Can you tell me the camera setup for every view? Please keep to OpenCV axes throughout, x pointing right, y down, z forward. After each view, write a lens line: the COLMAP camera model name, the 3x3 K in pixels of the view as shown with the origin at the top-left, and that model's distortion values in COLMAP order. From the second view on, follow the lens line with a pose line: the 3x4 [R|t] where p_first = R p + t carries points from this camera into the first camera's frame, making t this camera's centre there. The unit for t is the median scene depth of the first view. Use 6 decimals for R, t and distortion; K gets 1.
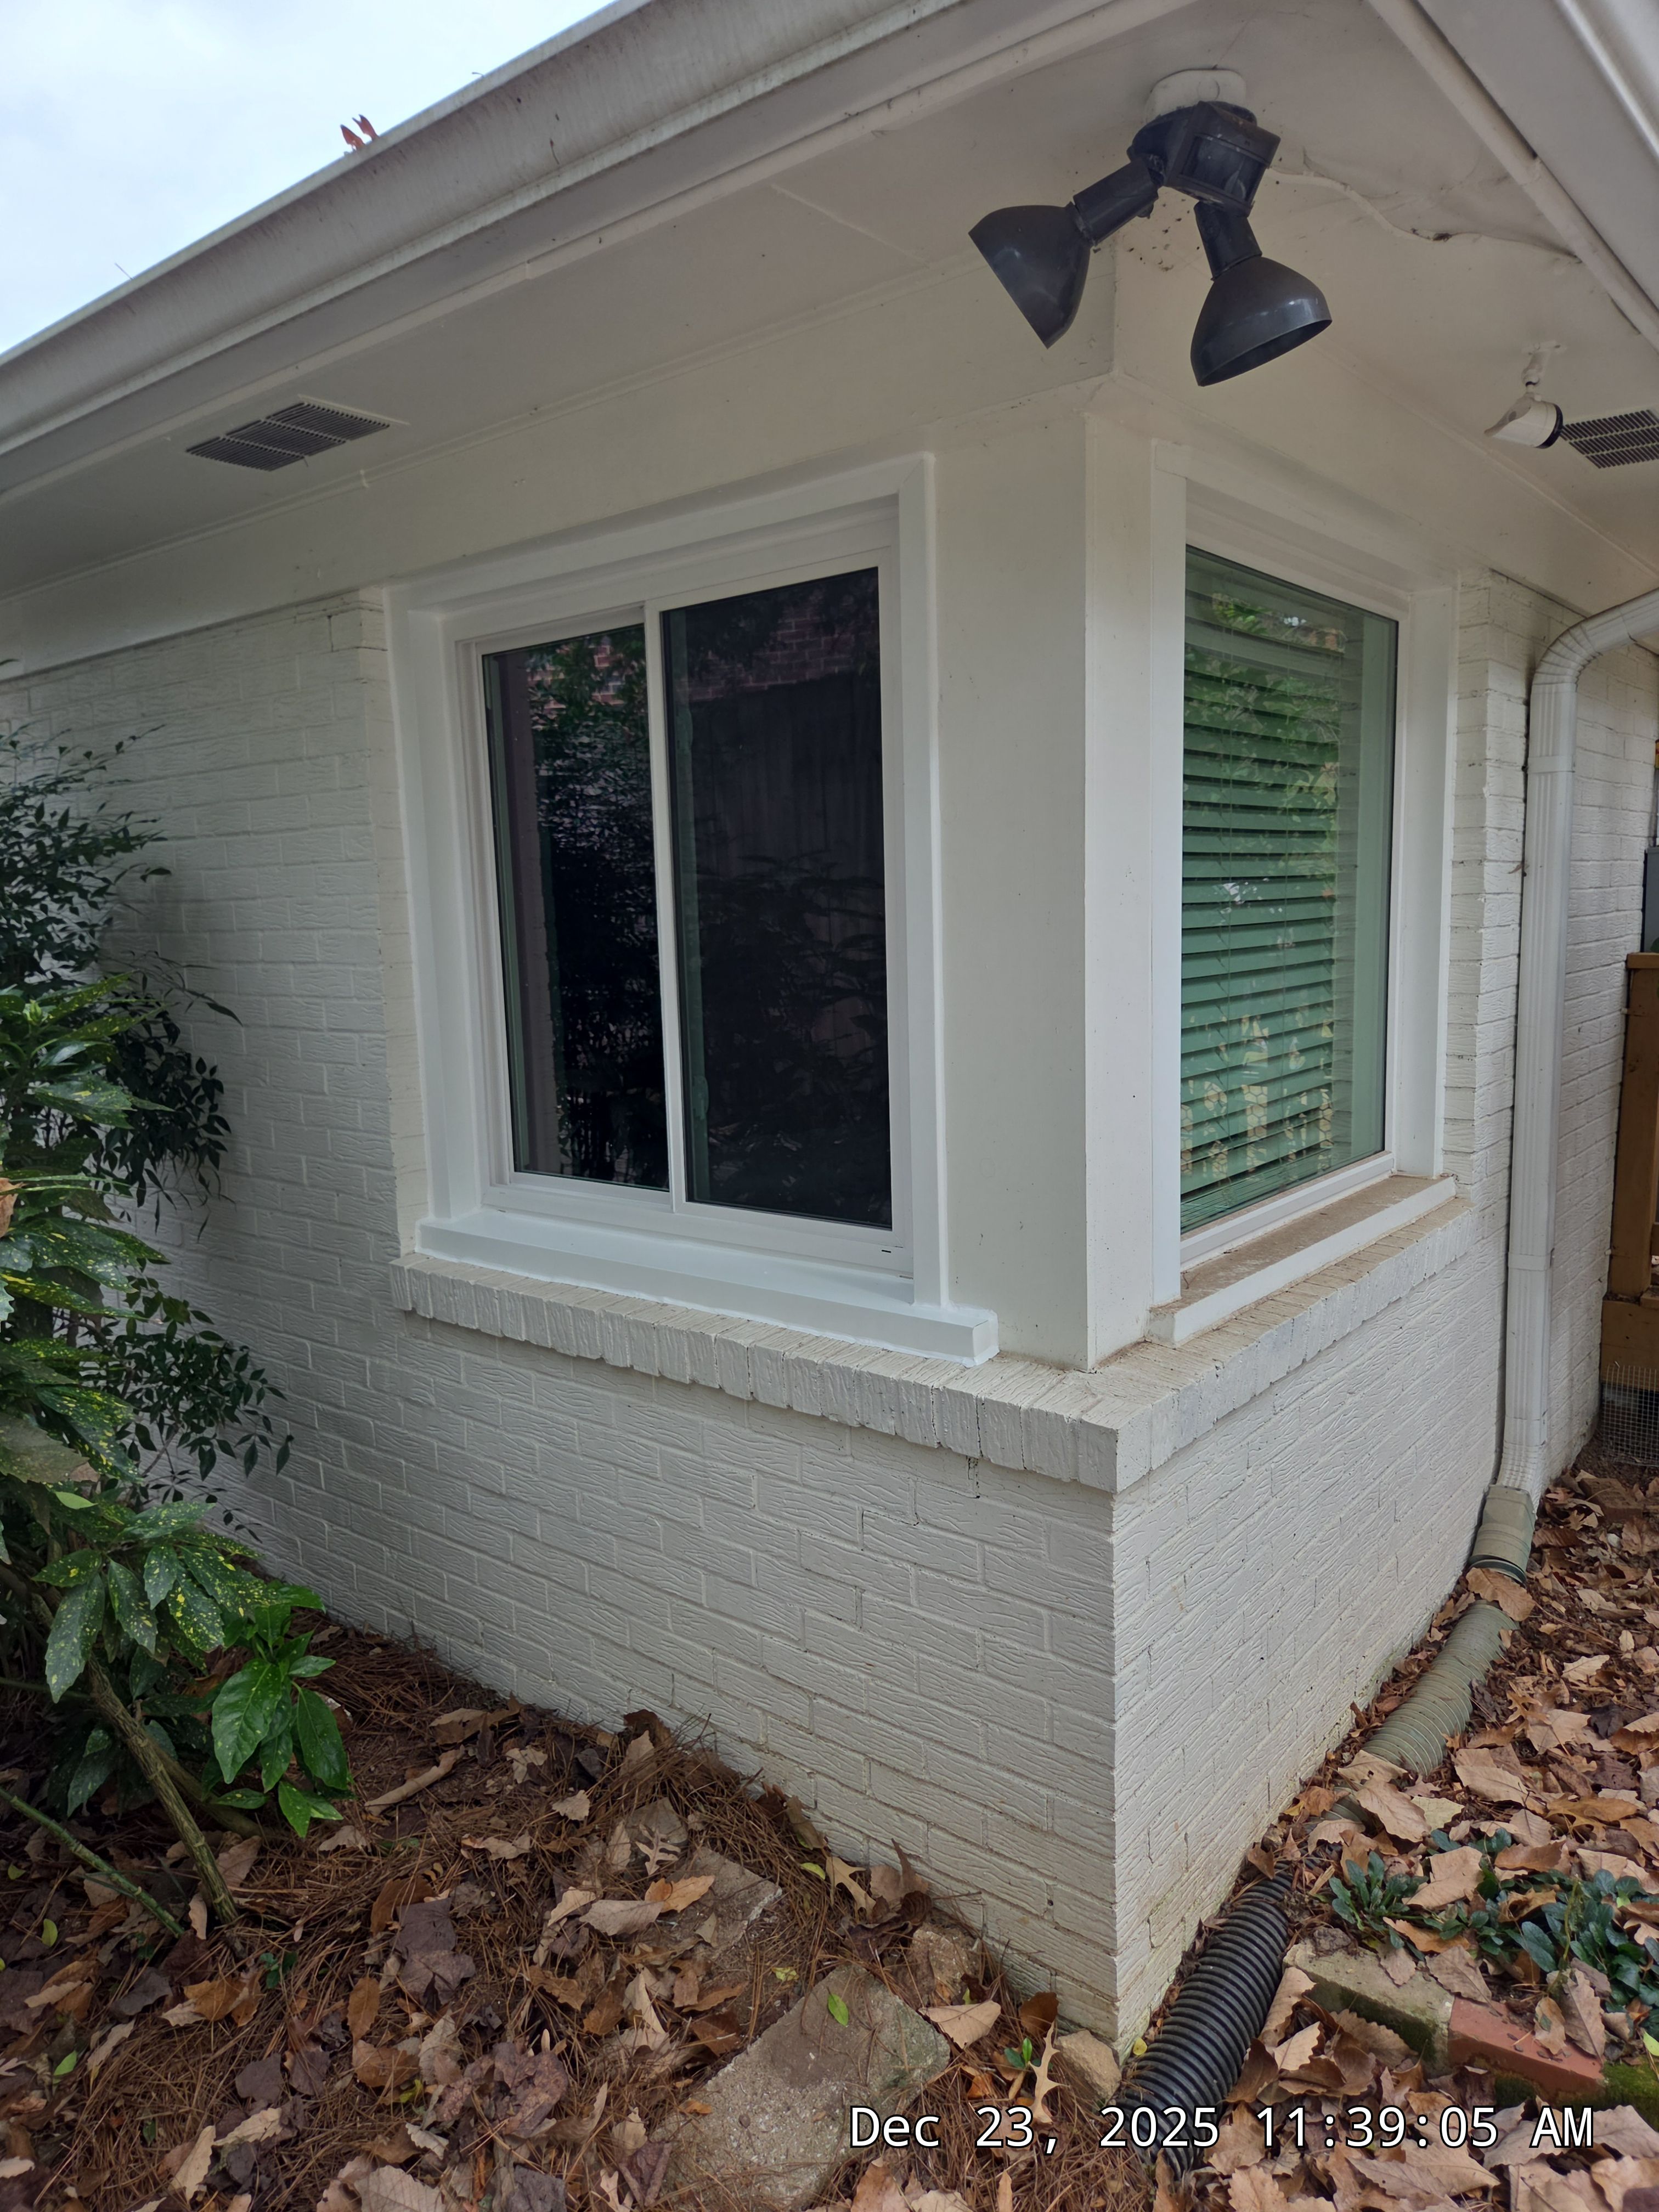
lens RADIAL K [[1542.5, 0, 829.5], [0, 1542.5, 1106.0], [0, 0, 1]] dist [0.001736, 0.002818]
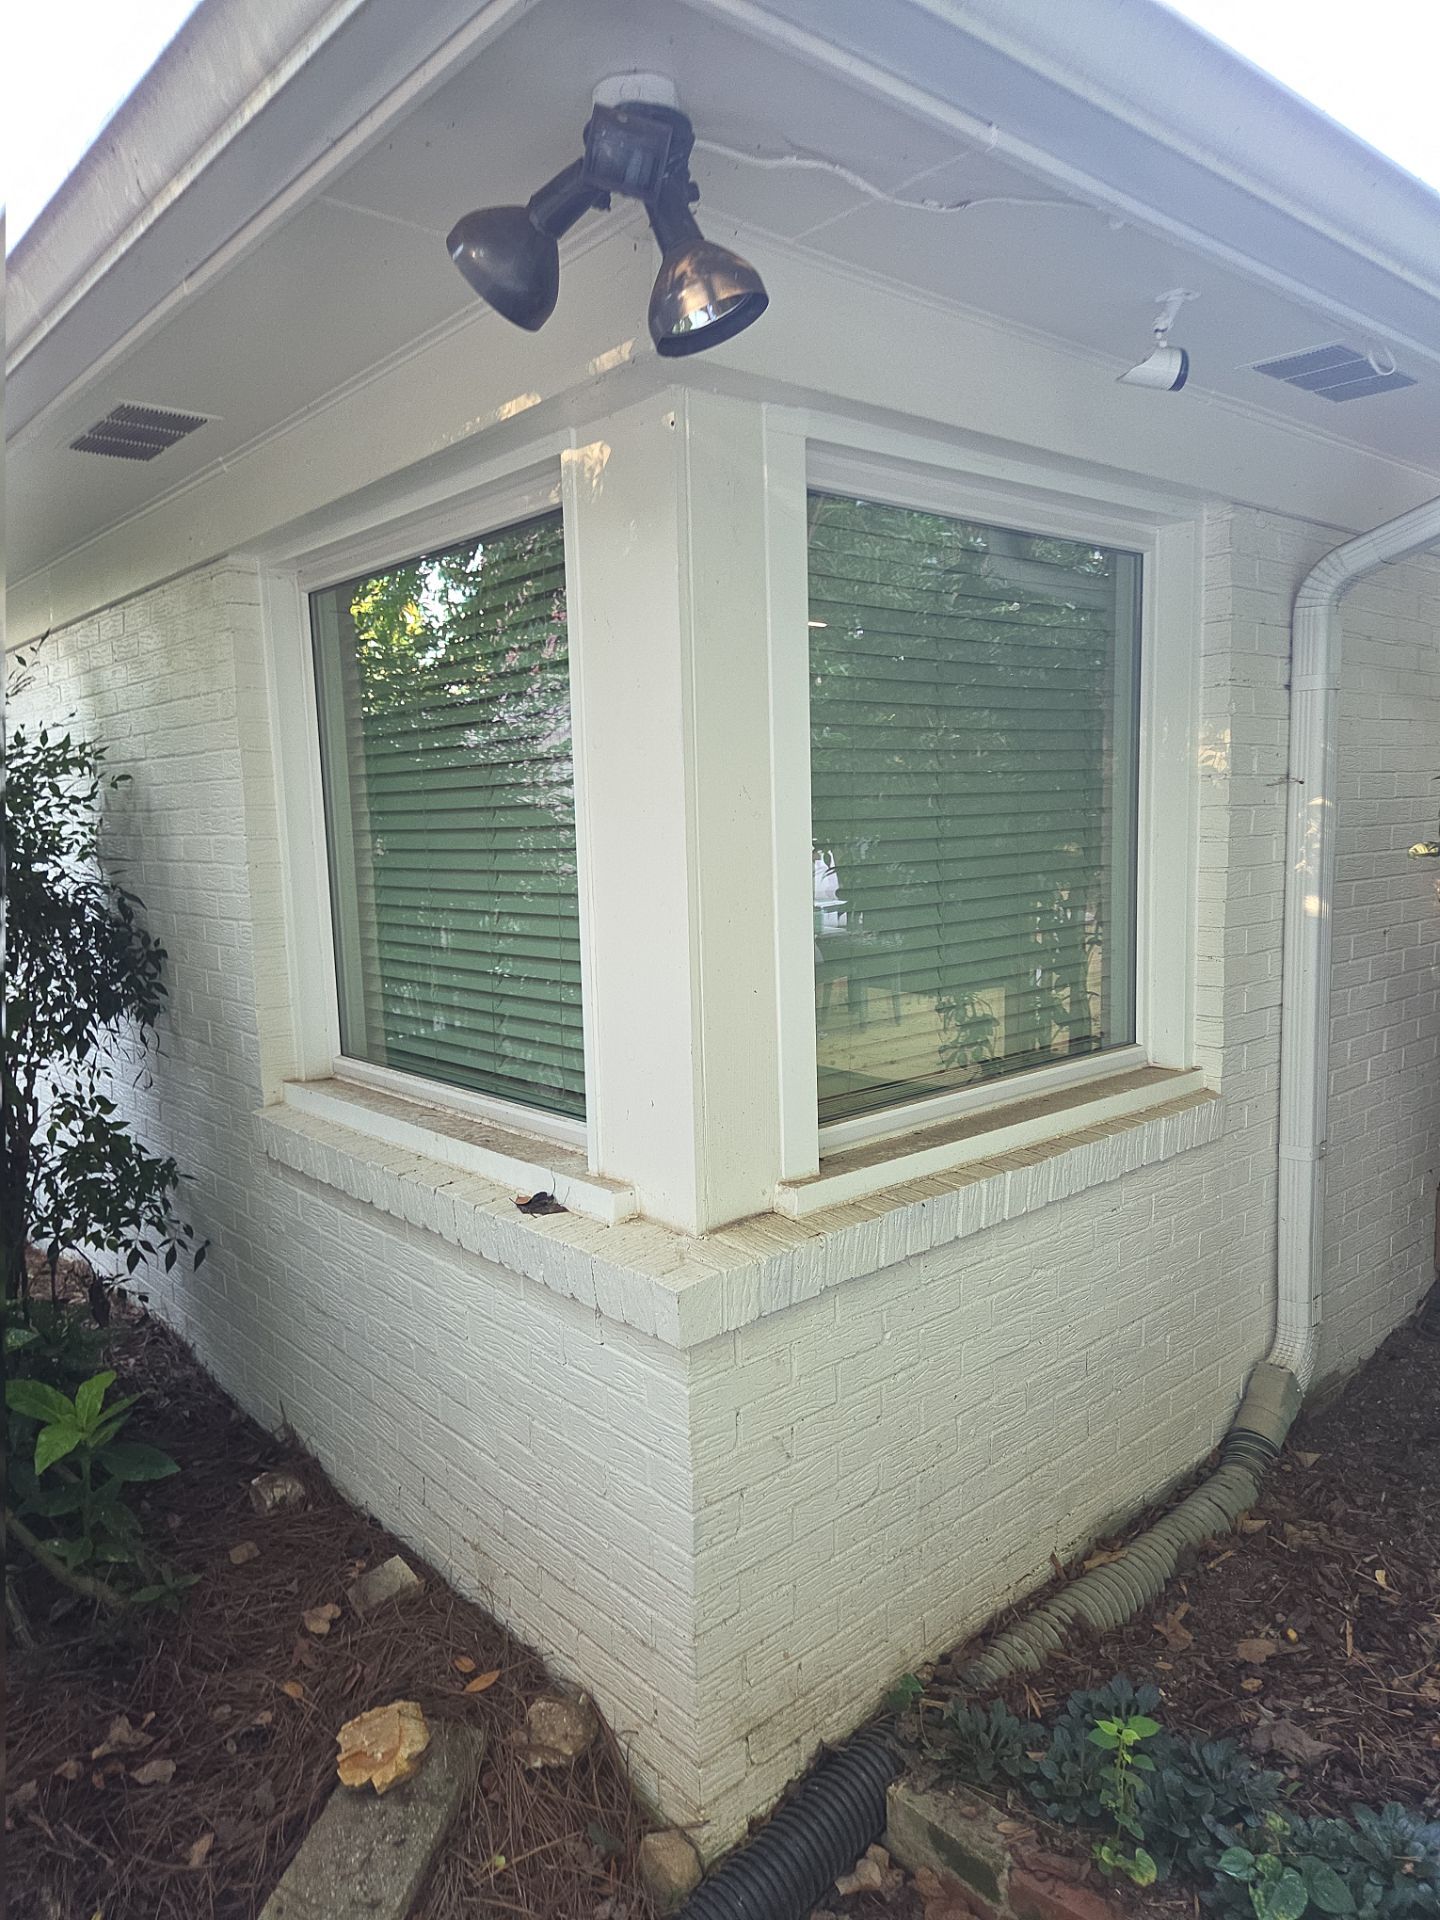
lens RADIAL K [[1329.9, 0, 714.7], [0, 1329.9, 964.1], [0, 0, 1]] dist [0.000842, -0.005029]
pose [[0.985657, 0.019675, -0.167613, 0.293185], [-0.021534, 0.999725, -0.009282, -0.014556], [0.167384, 0.012758, 0.985809, 0.045970]]
